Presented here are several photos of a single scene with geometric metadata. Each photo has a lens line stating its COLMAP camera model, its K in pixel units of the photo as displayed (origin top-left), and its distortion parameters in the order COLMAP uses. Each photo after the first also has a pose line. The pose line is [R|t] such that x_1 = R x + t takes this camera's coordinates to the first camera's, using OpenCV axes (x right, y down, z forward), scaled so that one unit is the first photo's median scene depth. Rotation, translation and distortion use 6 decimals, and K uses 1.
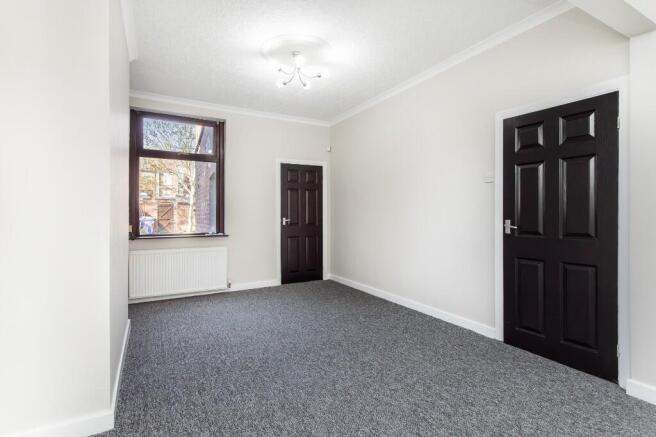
lens RADIAL K [[308.7, 0, 333.5], [0, 308.7, 212.8], [0, 0, 1]] dist [-0.004410, 0.001008]
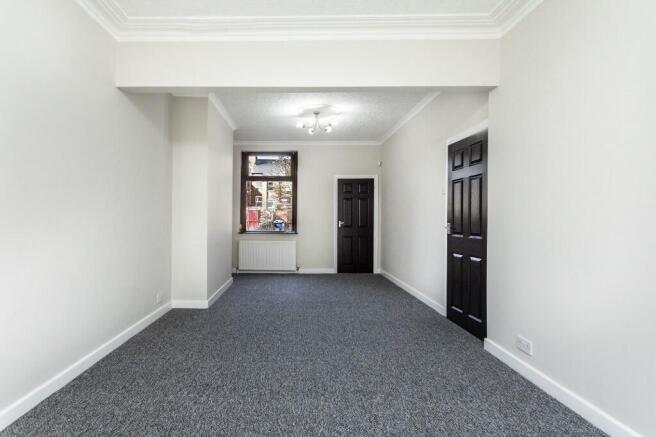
lens RADIAL K [[401.4, 0, 322.2], [0, 401.4, 220.0], [0, 0, 1]] dist [0.008803, -0.000232]
pose [[0.860158, 0.008361, -0.509959, 0.636818], [-0.004850, 0.999954, 0.008215, -0.002175], [0.510005, -0.004593, 0.860159, -0.478882]]
